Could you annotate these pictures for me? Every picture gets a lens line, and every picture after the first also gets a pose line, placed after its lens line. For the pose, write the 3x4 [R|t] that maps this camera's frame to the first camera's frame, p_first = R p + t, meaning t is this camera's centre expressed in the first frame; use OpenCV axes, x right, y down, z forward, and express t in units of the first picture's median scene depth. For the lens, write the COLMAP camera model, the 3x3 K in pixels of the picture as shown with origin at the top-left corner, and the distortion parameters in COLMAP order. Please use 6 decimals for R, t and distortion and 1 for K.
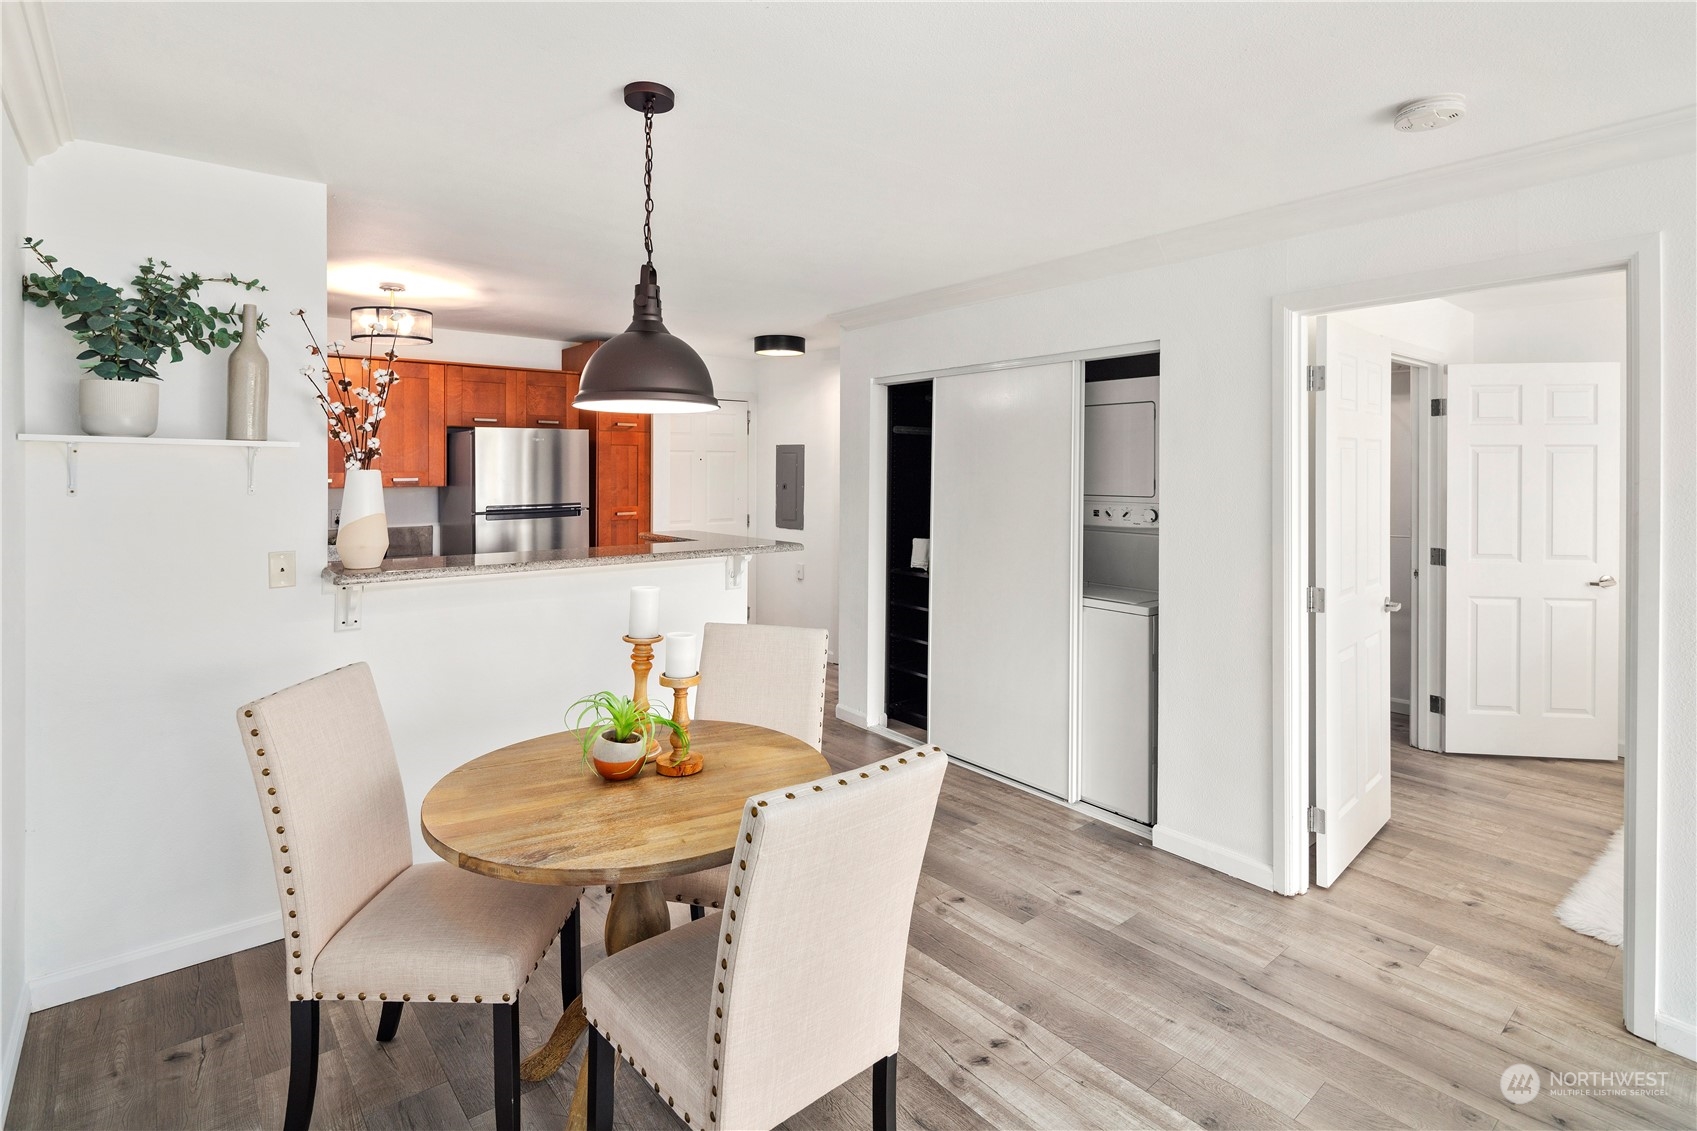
lens RADIAL K [[824.0, 0, 840.5], [0, 824.0, 463.8], [0, 0, 1]] dist [0.007706, -0.005806]
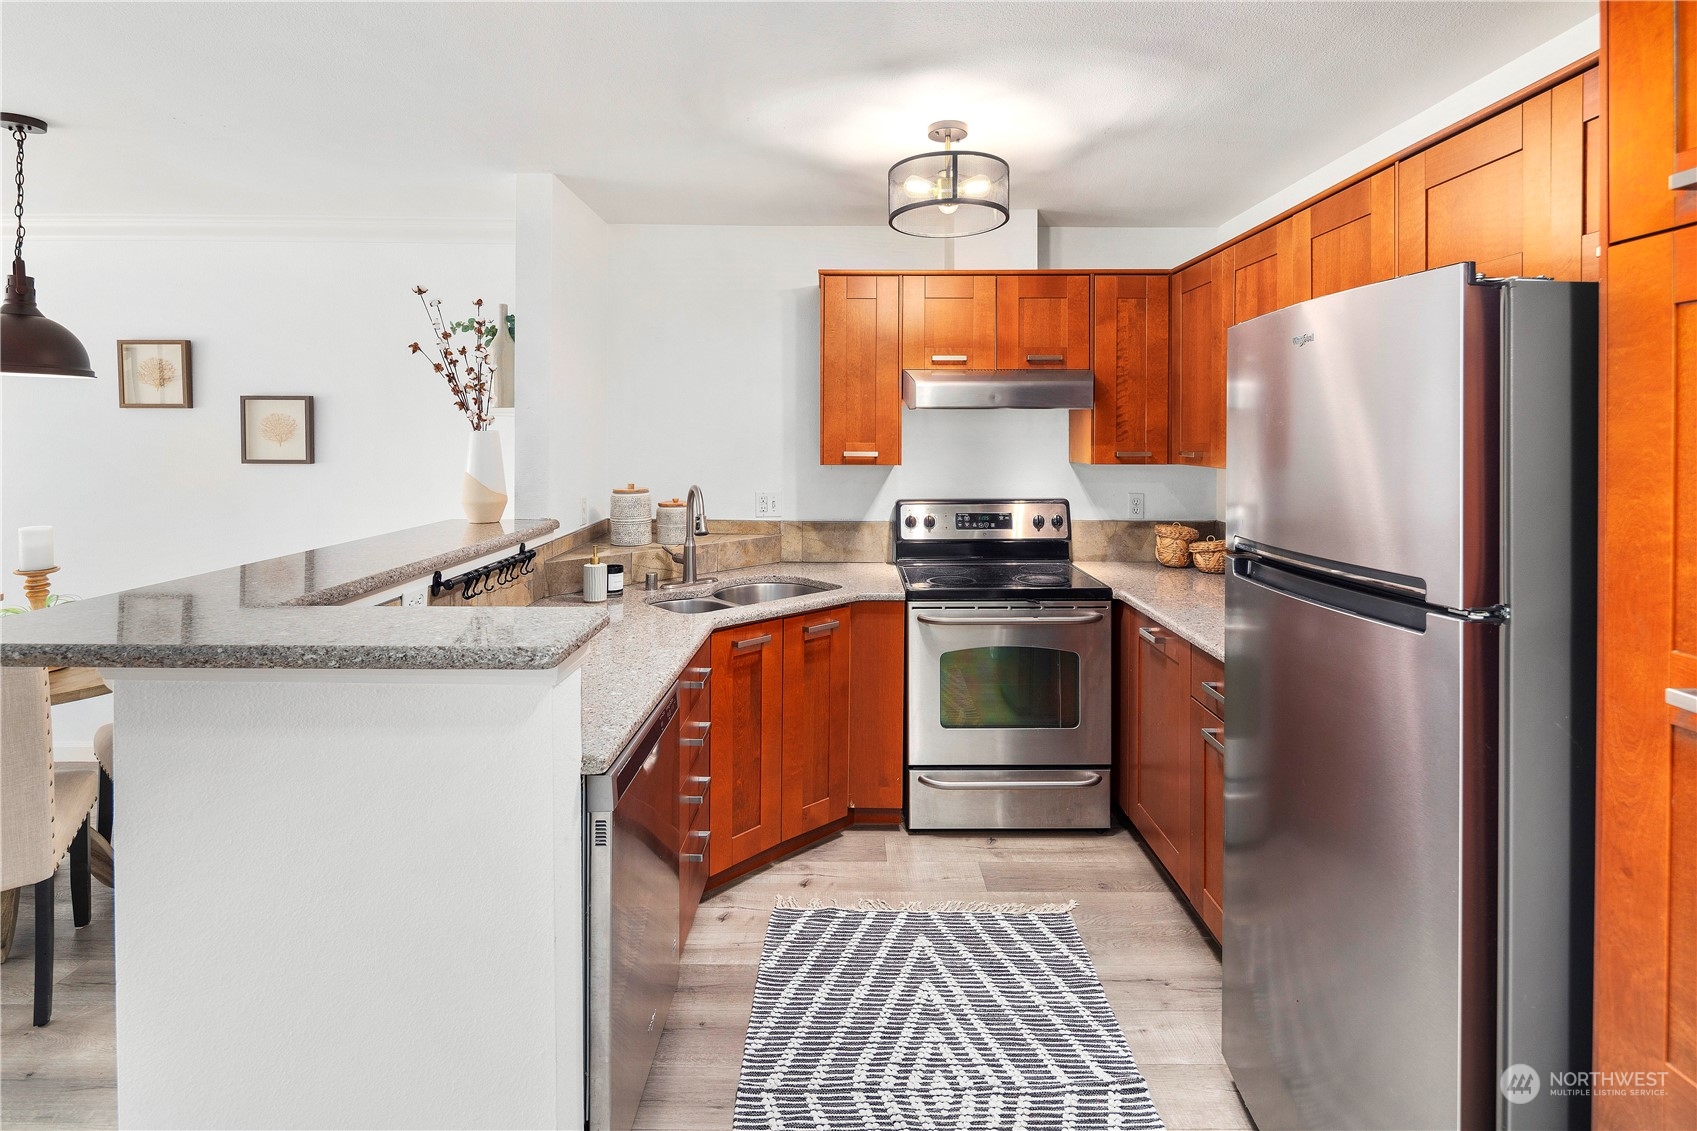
lens RADIAL K [[824.0, 0, 845.5], [0, 824.0, 433.6], [0, 0, 1]] dist [0.007706, -0.005806]
pose [[-0.635423, -0.006571, -0.772136, -0.055977], [-0.003414, 0.999978, -0.005701, 0.015824], [0.772156, -0.000986, -0.635432, 2.096093]]
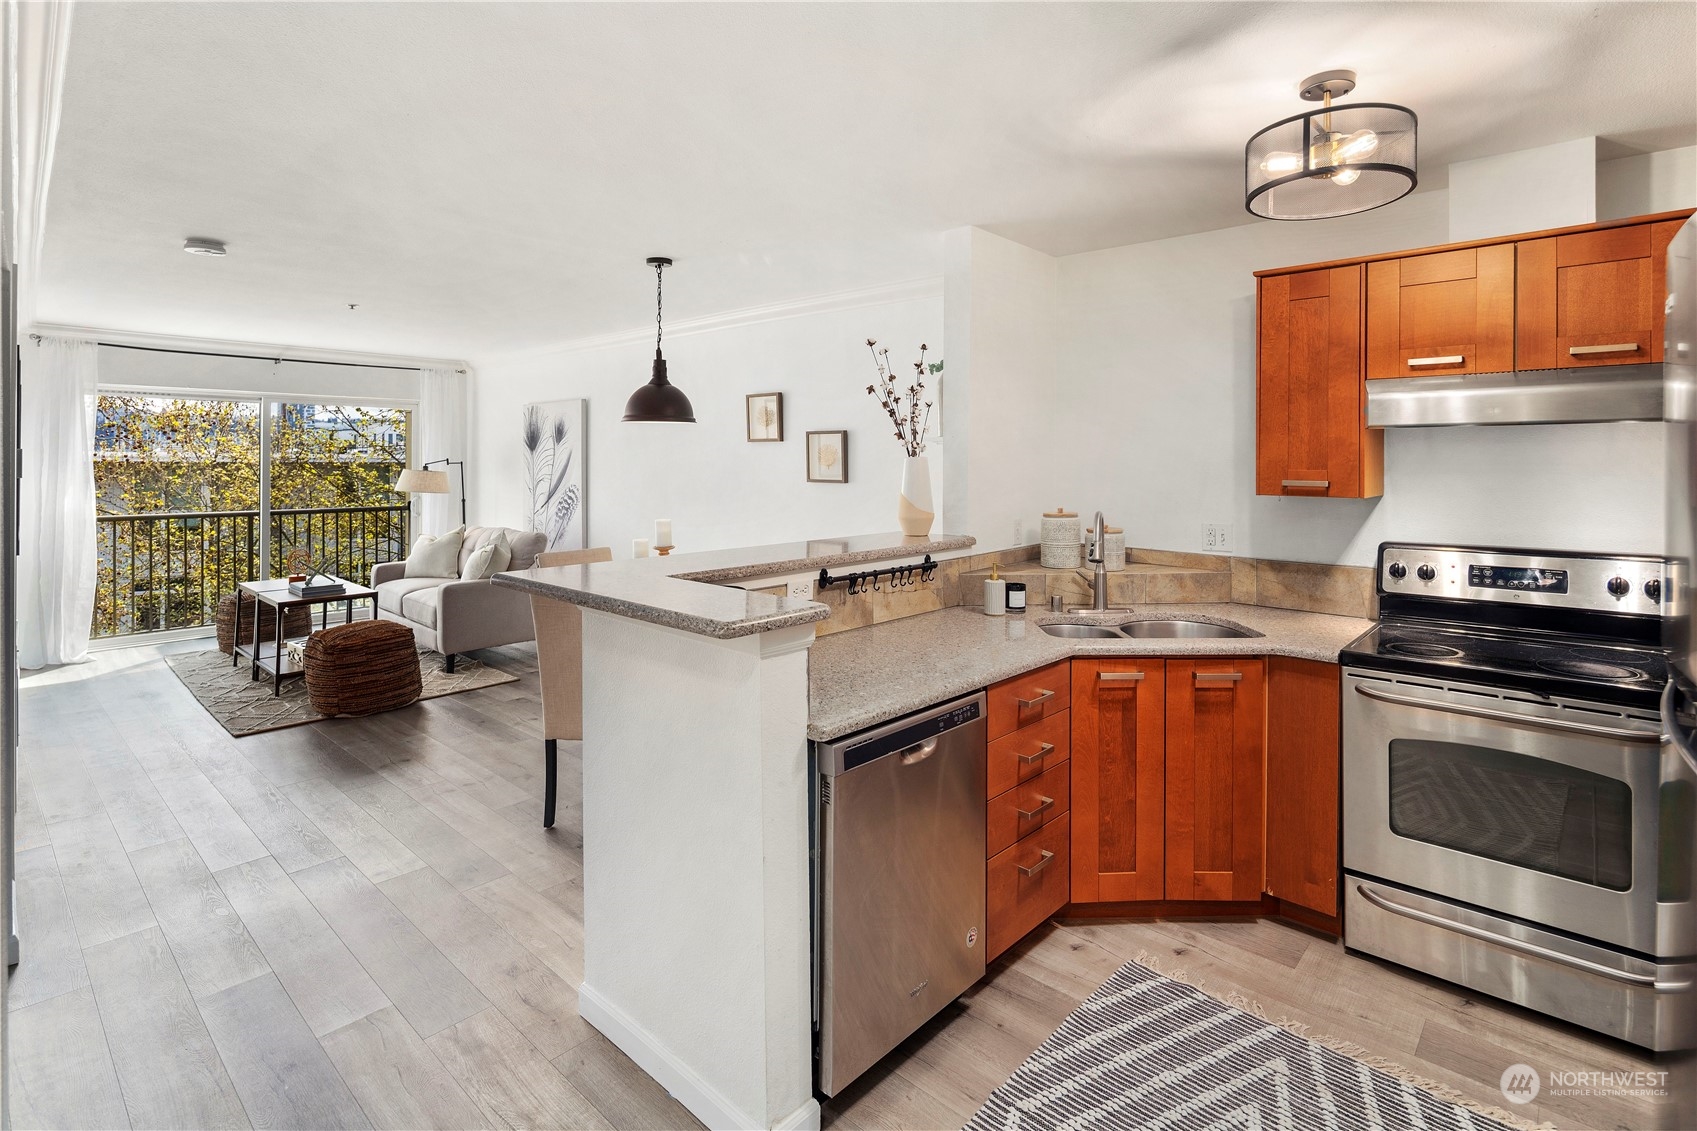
lens RADIAL K [[824.0, 0, 847.5], [0, 824.0, 459.1], [0, 0, 1]] dist [0.007706, -0.005806]
pose [[-0.990120, -0.006250, -0.140083, -0.312248], [-0.005808, 0.999977, -0.003568, 0.015606], [0.140102, -0.002719, -0.990133, 2.282851]]
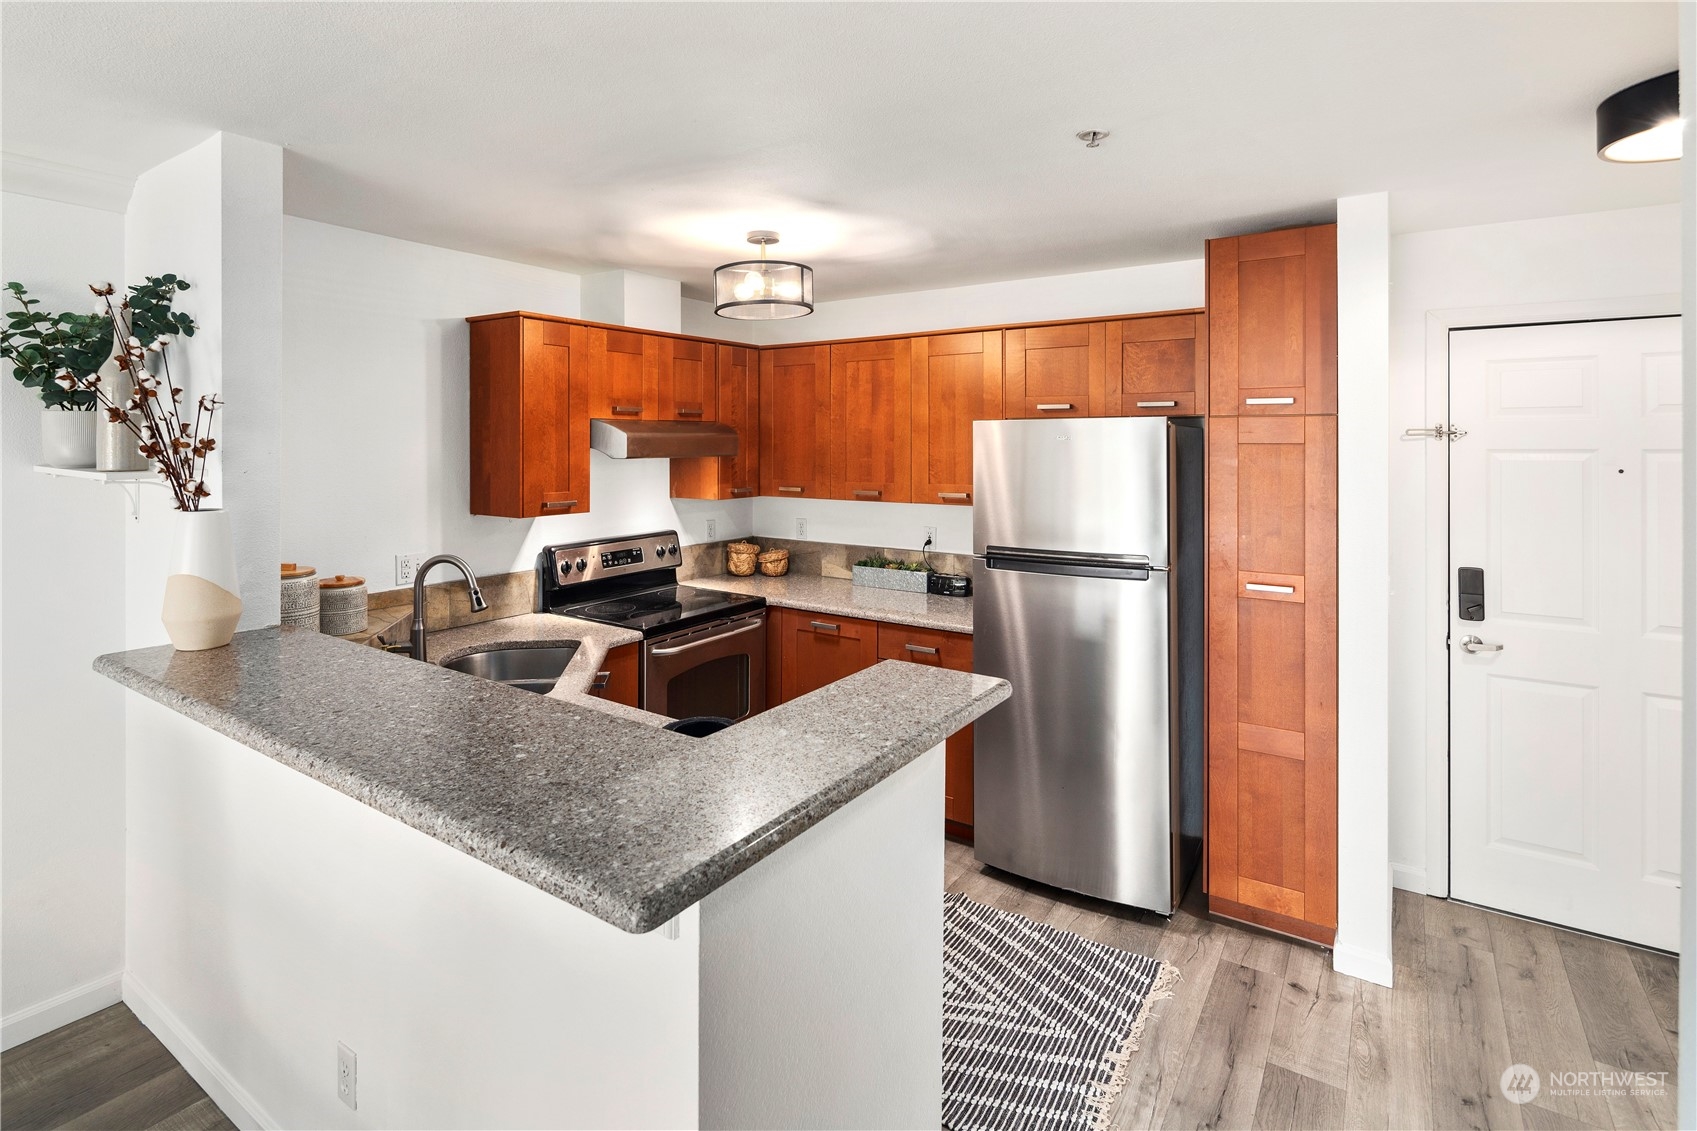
lens RADIAL K [[824.0, 0, 849.2], [0, 824.0, 444.8], [0, 0, 1]] dist [0.007706, -0.005806]
pose [[0.293256, 0.001588, -0.956033, 0.268939], [0.001469, 0.999997, 0.002112, -0.051791], [0.956033, -0.002024, 0.293252, 1.362225]]
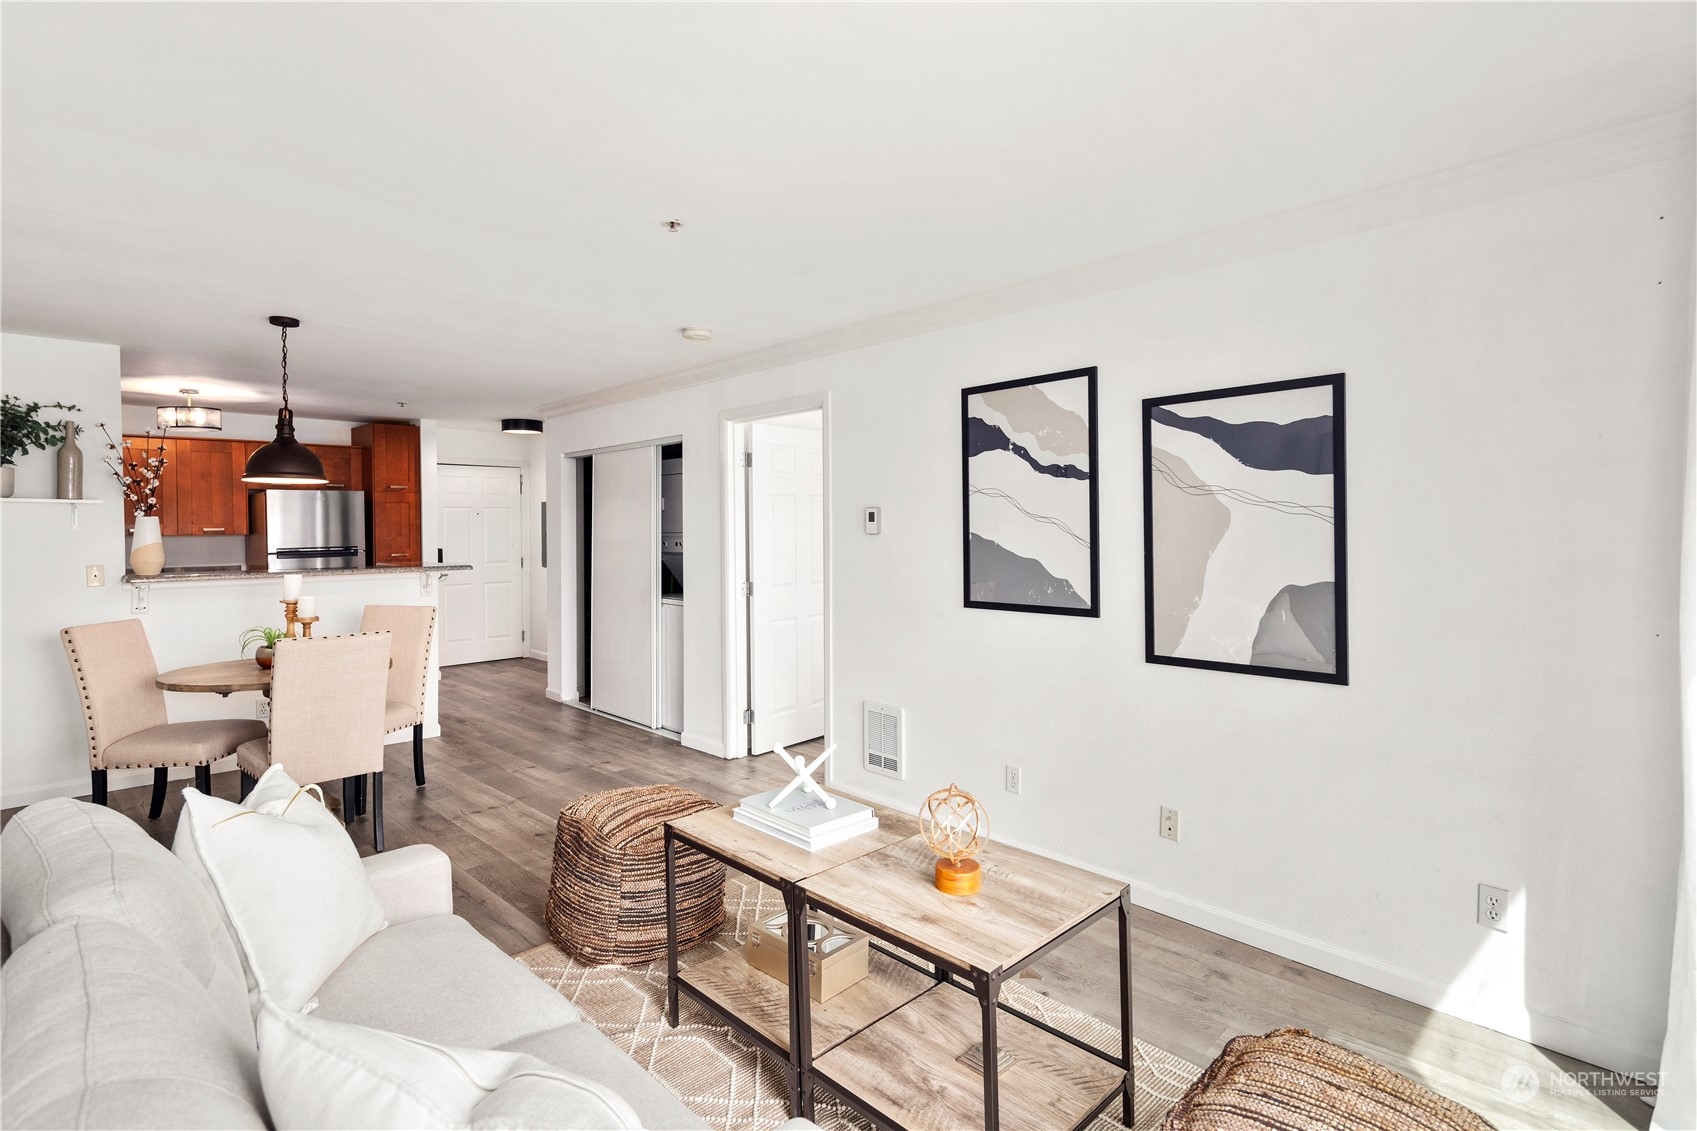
lens RADIAL K [[824.0, 0, 829.9], [0, 824.0, 533.0], [0, 0, 1]] dist [0.007706, -0.005806]
pose [[0.995518, -0.009419, 0.094107, 0.649558], [0.008172, 0.999874, 0.013631, 0.028976], [-0.094223, -0.012801, 0.995469, -0.806461]]
